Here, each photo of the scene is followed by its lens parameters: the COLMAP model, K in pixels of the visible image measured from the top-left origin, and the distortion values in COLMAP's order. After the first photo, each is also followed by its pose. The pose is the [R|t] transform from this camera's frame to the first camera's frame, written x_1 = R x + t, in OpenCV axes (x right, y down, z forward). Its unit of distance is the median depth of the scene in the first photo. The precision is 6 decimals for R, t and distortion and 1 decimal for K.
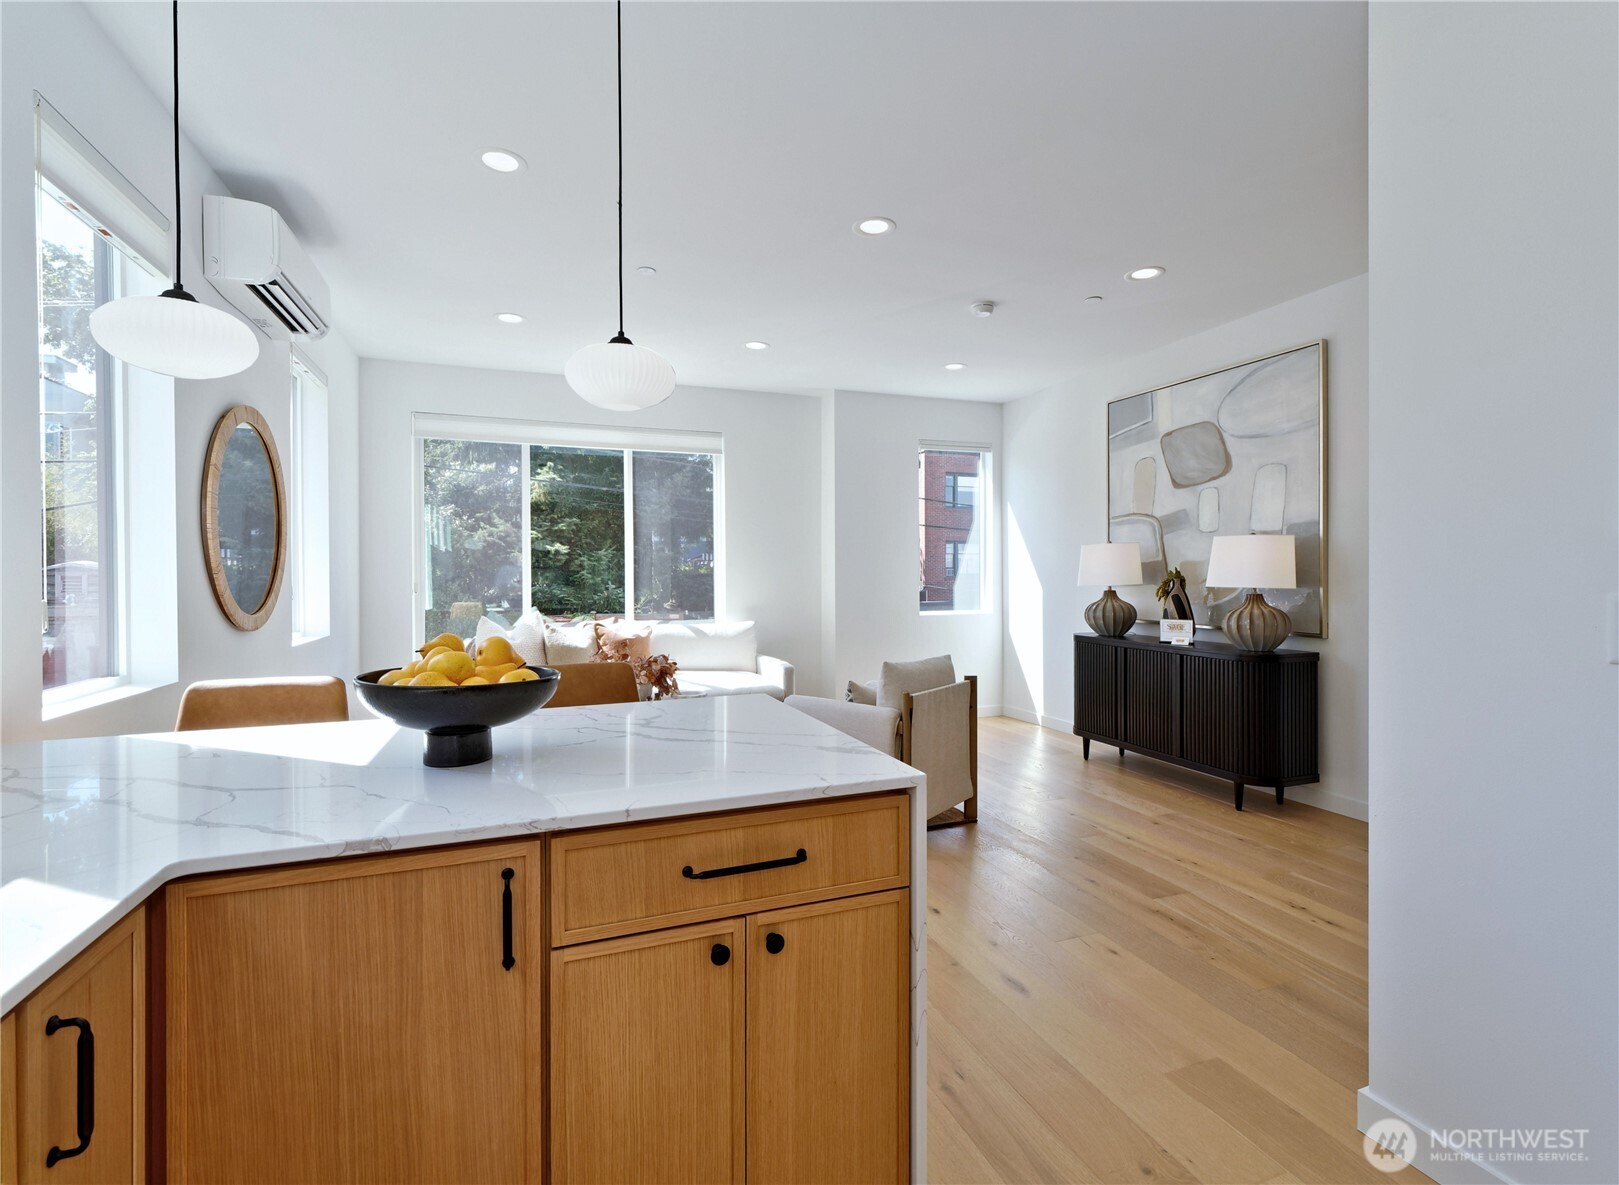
lens RADIAL K [[740.1, 0, 822.4], [0, 740.1, 579.5], [0, 0, 1]] dist [0.000211, -0.000423]
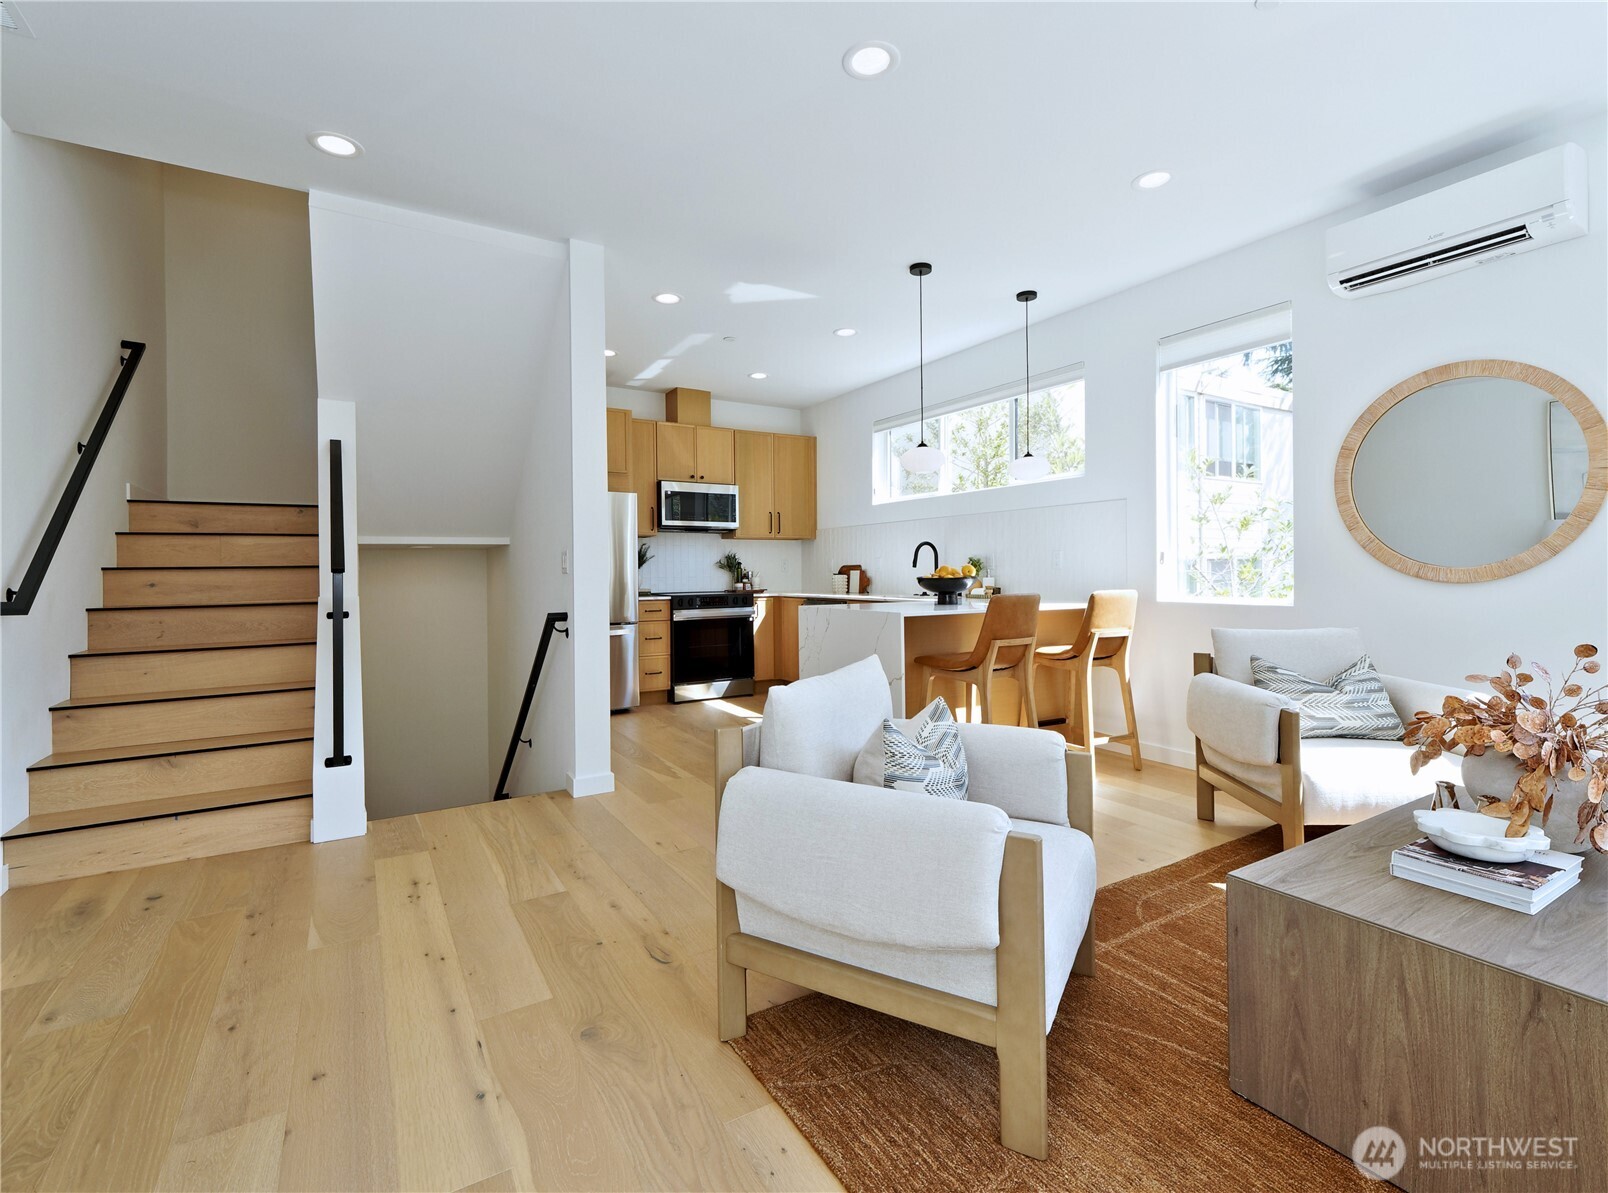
lens RADIAL K [[747.4, 0, 813.8], [0, 747.4, 575.8], [0, 0, 1]] dist [0.002966, -0.002355]
pose [[-0.983474, 0.016030, -0.180338, 0.194390], [0.013278, 0.999776, 0.016462, 0.020365], [0.180562, 0.013796, -0.983467, 1.241887]]
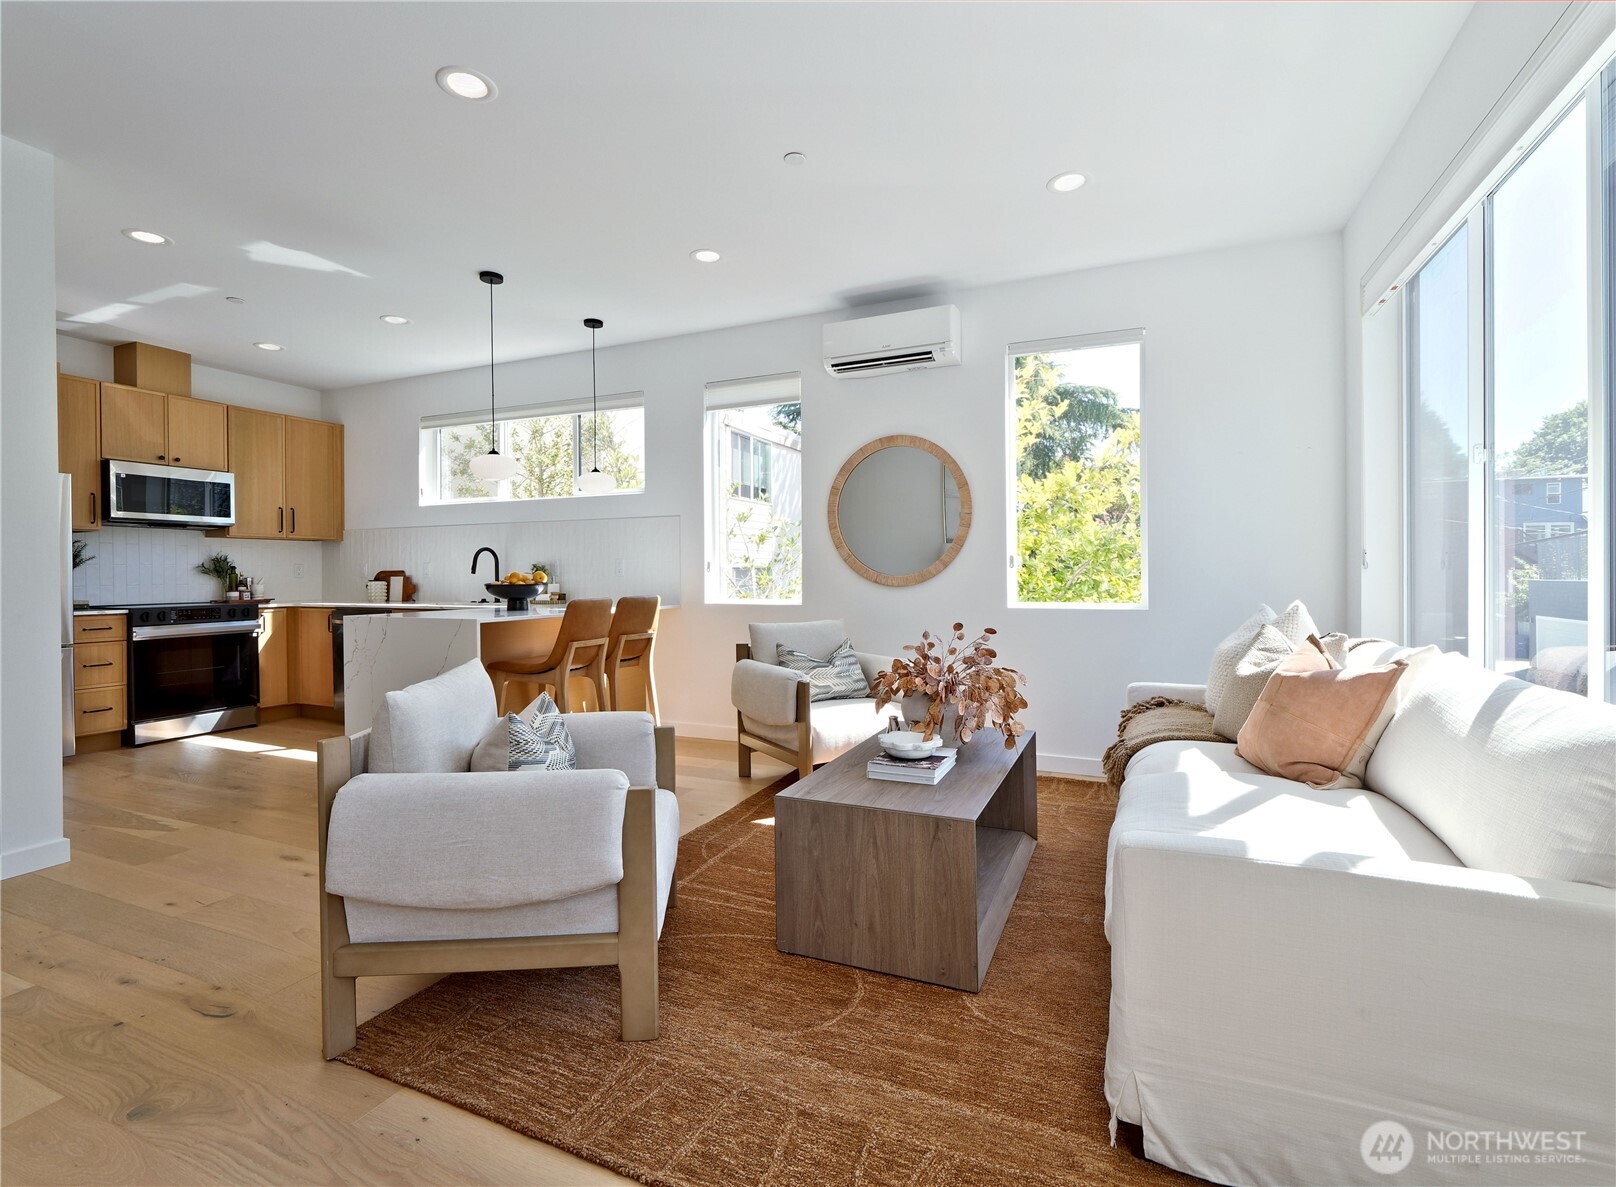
lens RADIAL K [[738.7, 0, 820.9], [0, 738.7, 580.6], [0, 0, 1]] dist [0.000211, -0.000423]
pose [[-0.701740, 0.015989, -0.712254, 0.263696], [0.002933, 0.999804, 0.019555, 0.018388], [0.712427, 0.011633, -0.701650, 1.292660]]
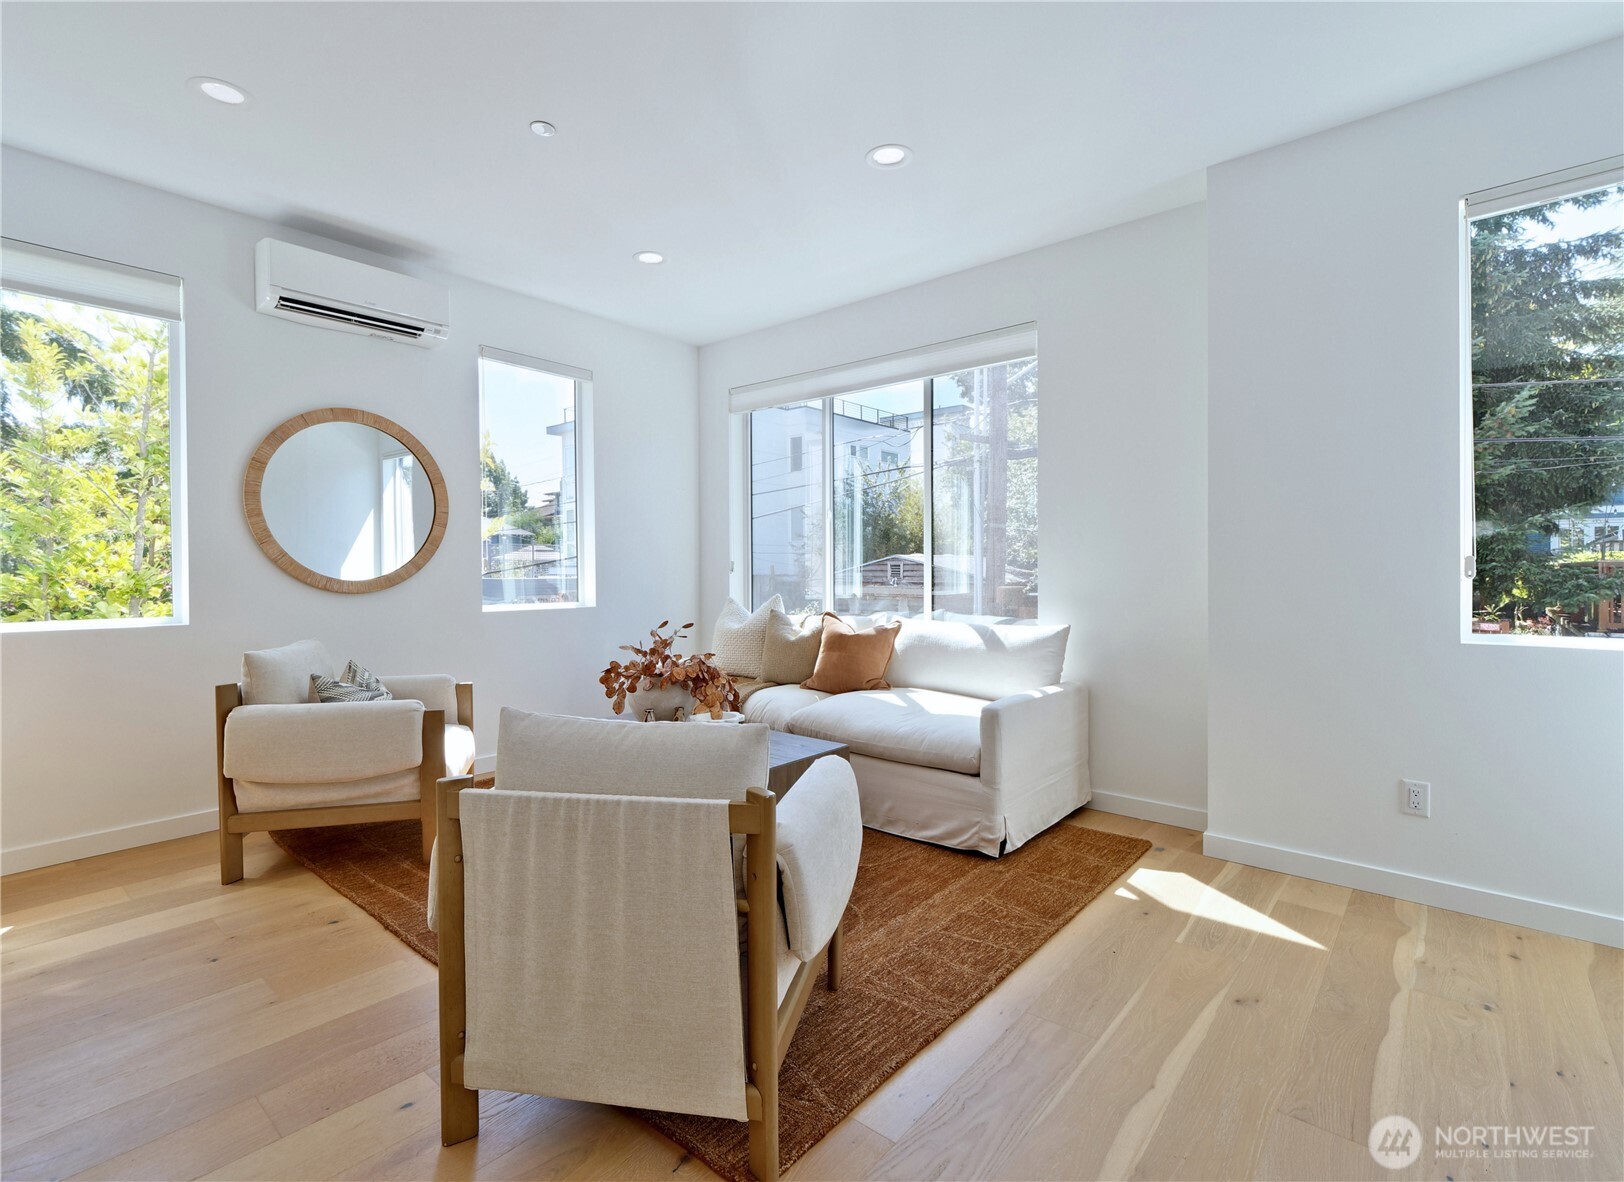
lens RADIAL K [[732.7, 0, 822.4], [0, 732.7, 587.4], [0, 0, 1]] dist [-0.000505, -0.000235]
pose [[0.469658, 0.021989, -0.882574, 0.438589], [-0.007160, 0.999752, 0.021099, 0.017405], [0.882819, -0.003590, 0.469699, 0.747329]]
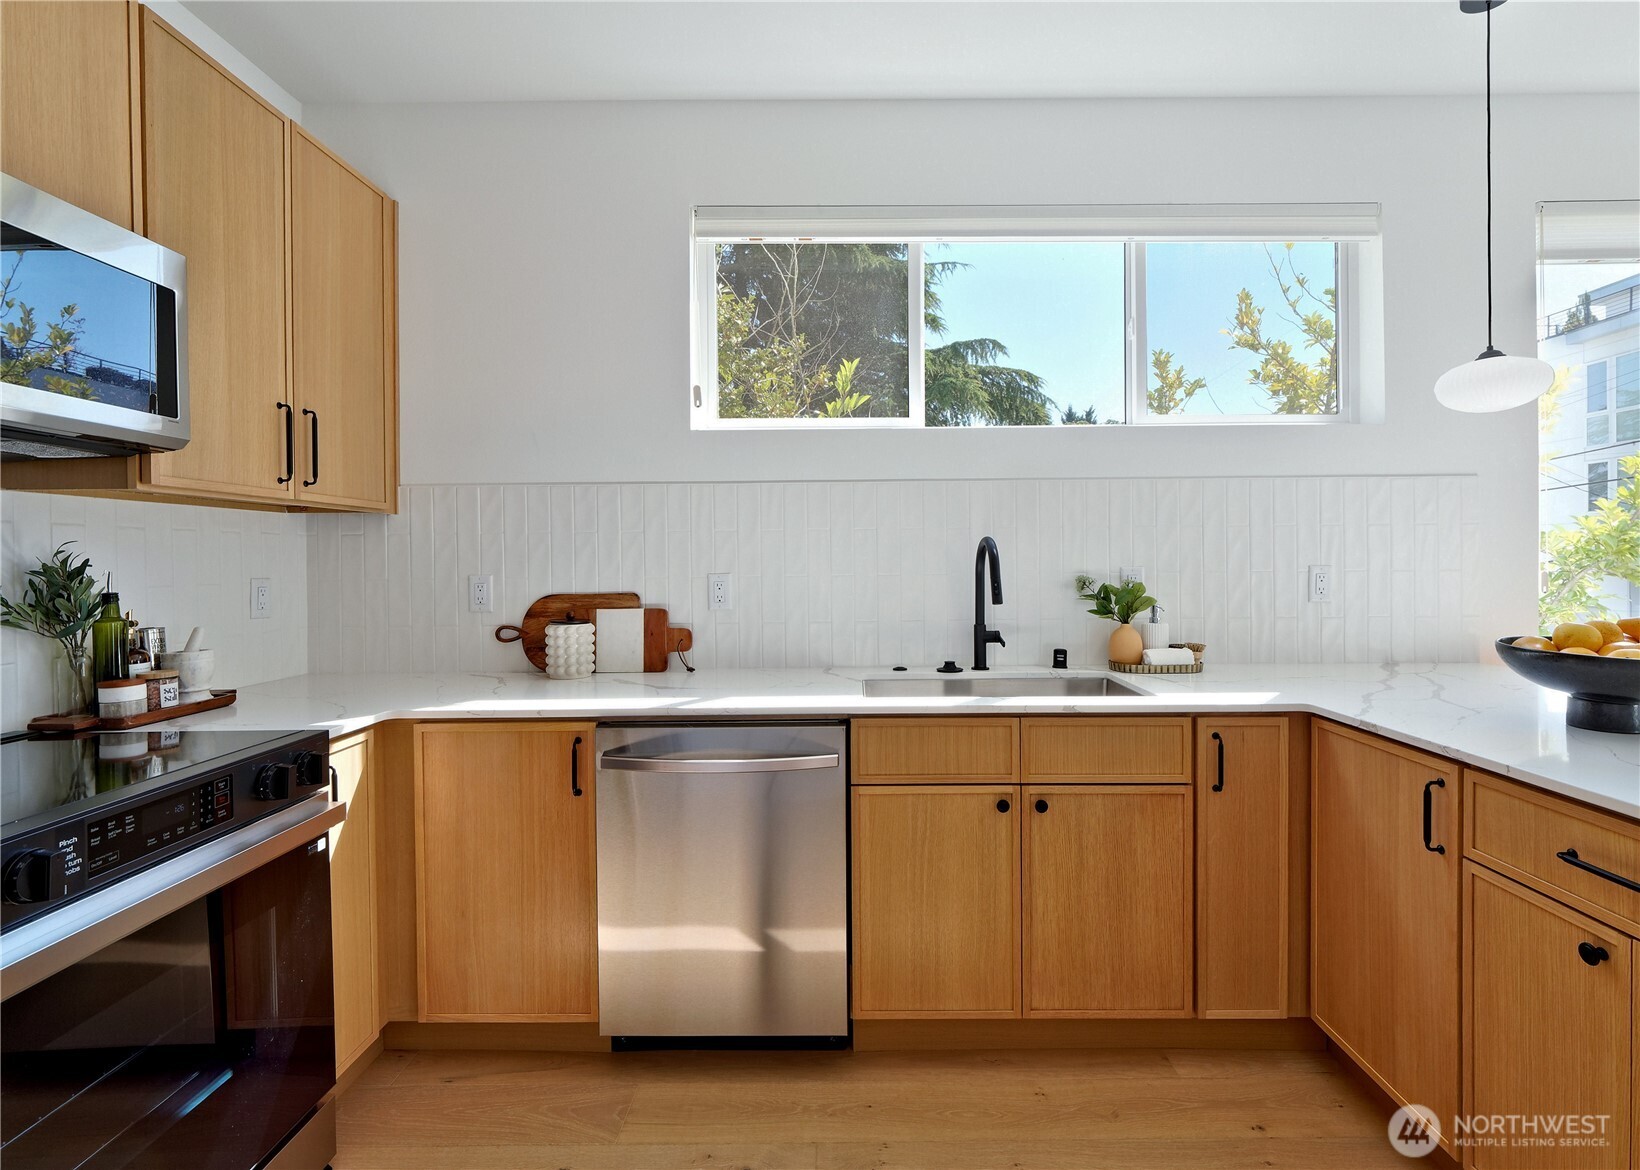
lens RADIAL K [[757.9, 0, 849.2], [0, 757.9, 564.0], [0, 0, 1]] dist [-0.001222, -0.000035]
pose [[-0.354478, 0.015396, -0.934937, 0.286793], [0.003833, 0.999880, 0.015012, -0.003925], [0.935056, 0.001738, -0.354495, 0.116789]]
